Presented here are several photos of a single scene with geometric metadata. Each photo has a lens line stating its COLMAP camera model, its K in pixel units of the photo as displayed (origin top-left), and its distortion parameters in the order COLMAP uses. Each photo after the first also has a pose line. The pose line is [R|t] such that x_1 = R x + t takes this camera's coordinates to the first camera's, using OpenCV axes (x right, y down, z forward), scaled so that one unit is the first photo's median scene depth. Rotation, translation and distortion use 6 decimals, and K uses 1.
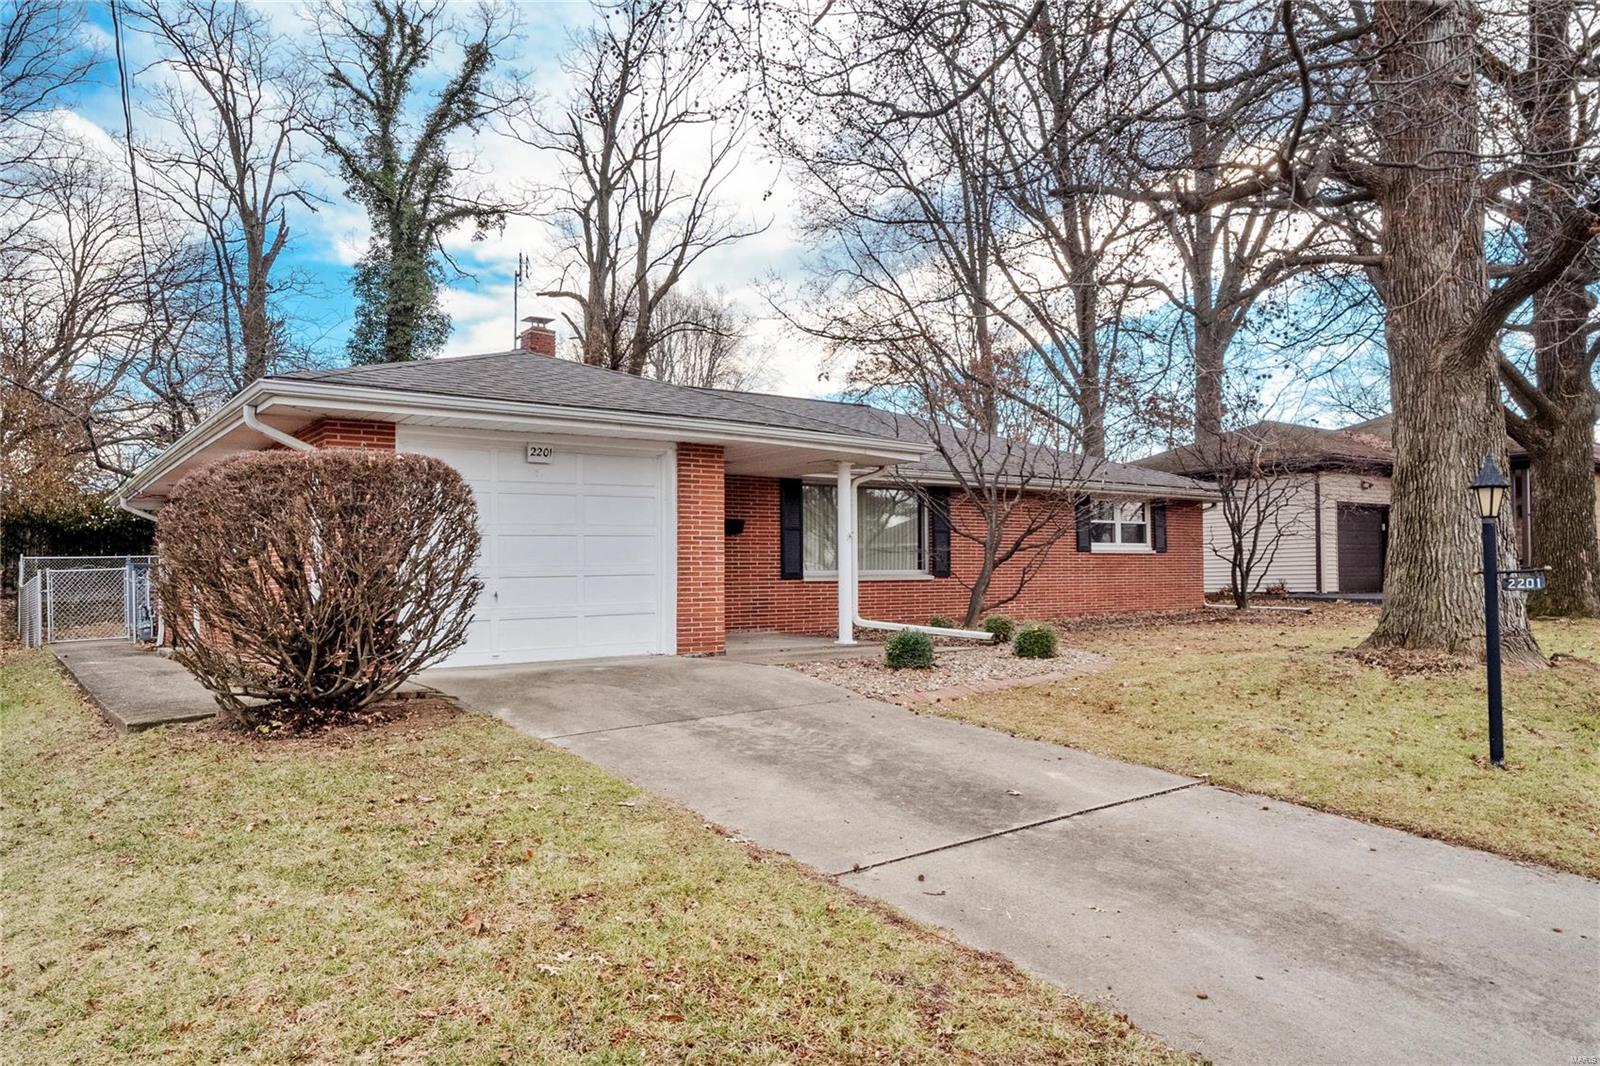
lens RADIAL K [[1147.4, 0, 800.0], [0, 1147.4, 533.0], [0, 0, 1]] dist [0.002929, 0.001140]
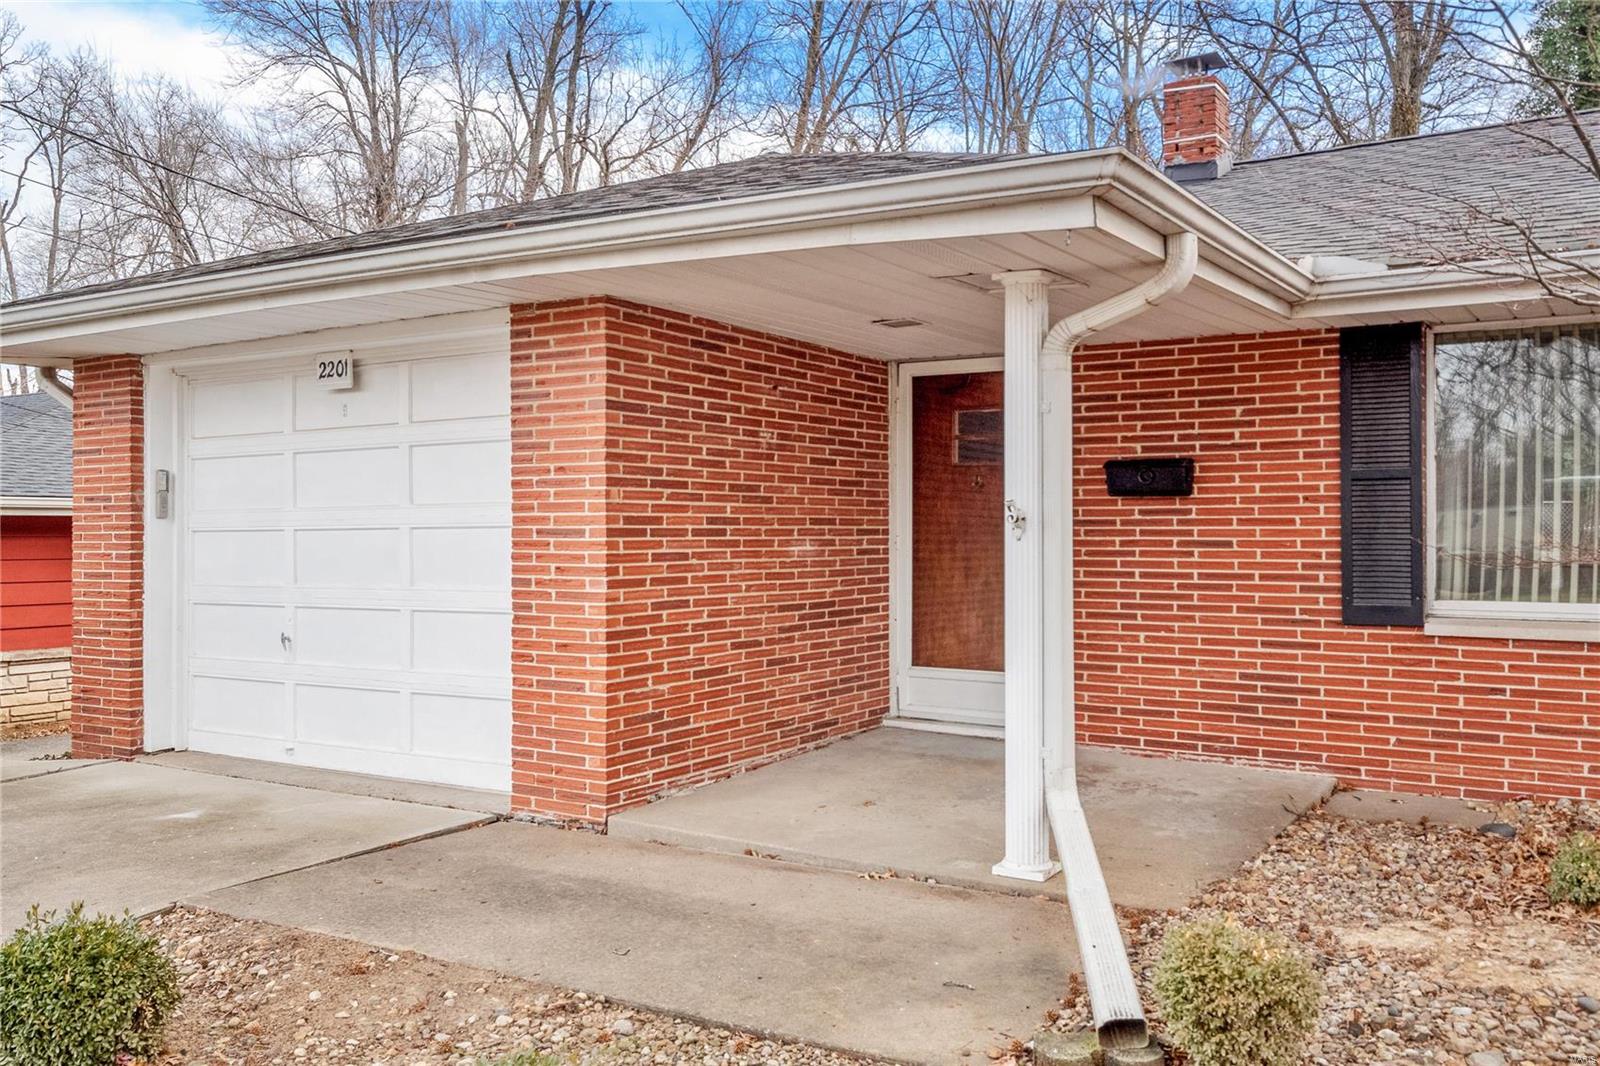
lens RADIAL K [[1460.7, 0, 800.0], [0, 1460.7, 533.0], [0, 0, 1]] dist [0.007243, 0.006065]
pose [[0.346162, 0.014996, -0.938055, 0.331739], [0.038444, 0.998806, 0.030154, -0.005911], [0.937387, -0.046501, 0.345172, 0.703581]]
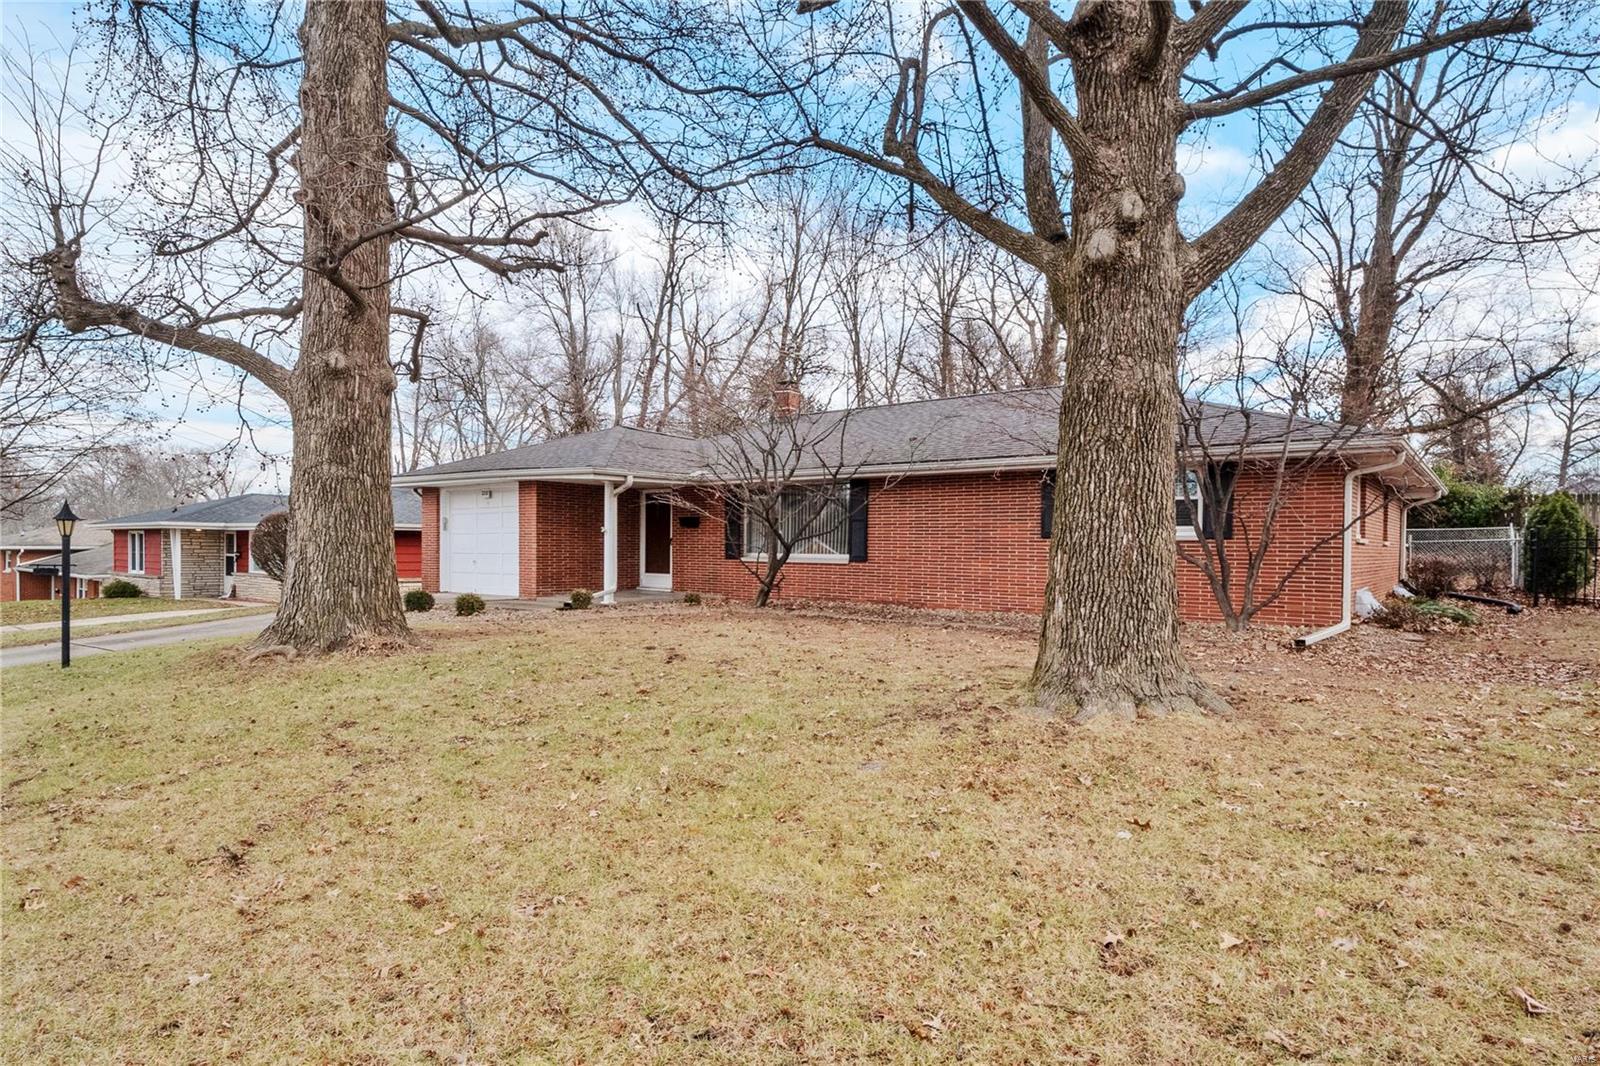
lens RADIAL K [[936.9, 0, 800.0], [0, 936.9, 533.0], [0, 0, 1]] dist [-0.001974, -0.000048]
pose [[0.272220, 0.000152, -0.962235, 1.100905], [0.027473, 0.999591, 0.007930, 0.002656], [0.961843, -0.028594, 0.272105, 0.787738]]
